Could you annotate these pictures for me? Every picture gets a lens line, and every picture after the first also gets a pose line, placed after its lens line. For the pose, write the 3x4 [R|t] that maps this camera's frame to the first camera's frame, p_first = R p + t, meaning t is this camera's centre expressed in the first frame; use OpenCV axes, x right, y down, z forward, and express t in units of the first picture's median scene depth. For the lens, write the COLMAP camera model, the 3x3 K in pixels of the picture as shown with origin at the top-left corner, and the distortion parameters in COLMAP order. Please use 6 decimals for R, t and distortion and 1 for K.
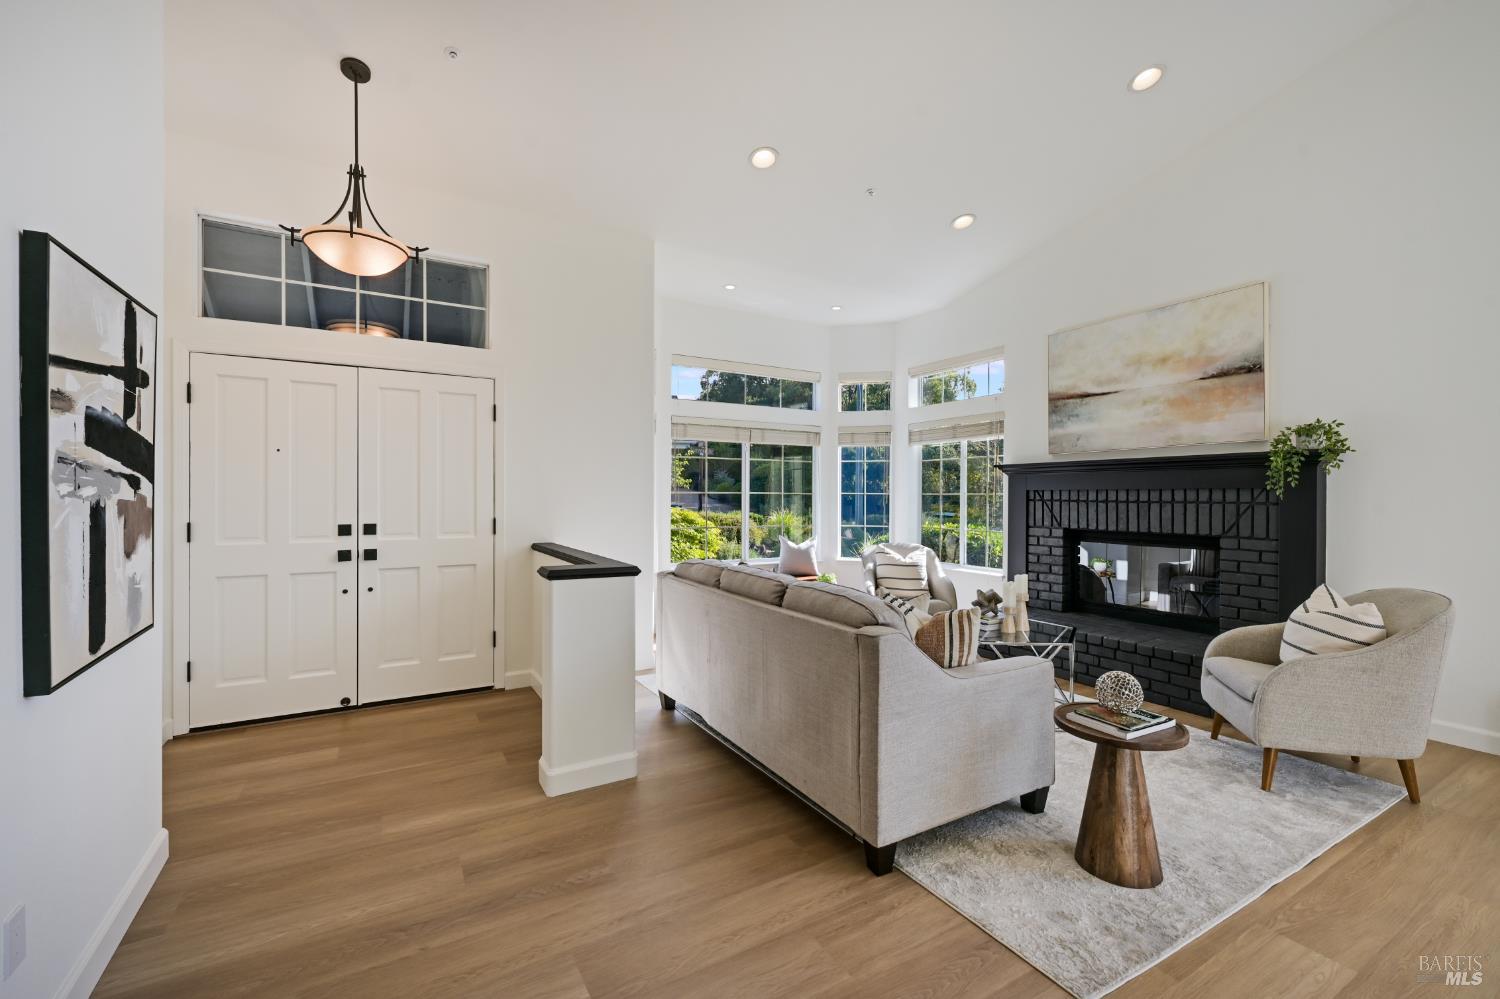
lens RADIAL K [[638.4, 0, 754.2], [0, 638.4, 501.5], [0, 0, 1]] dist [0.002348, -0.000598]
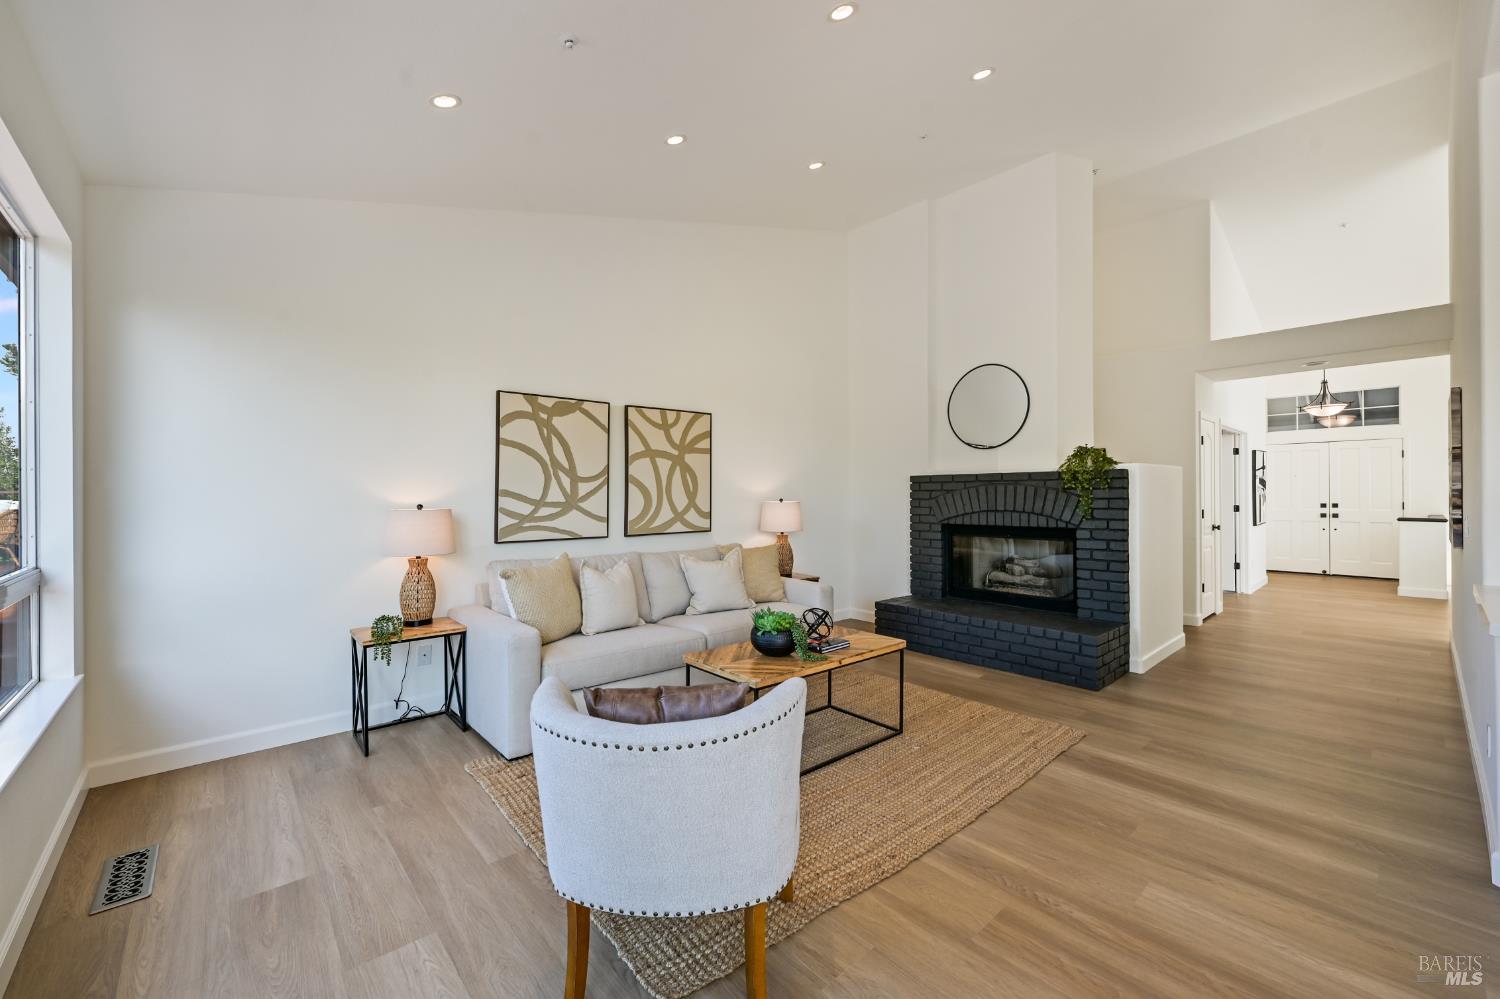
lens RADIAL K [[602.8, 0, 756.2], [0, 602.8, 491.5], [0, 0, 1]] dist [0.002334, -0.000243]
pose [[0.204221, -0.006807, -0.978901, 1.569983], [-0.002434, 0.999969, -0.007461, 0.014453], [0.978922, 0.003906, 0.204198, -2.137427]]
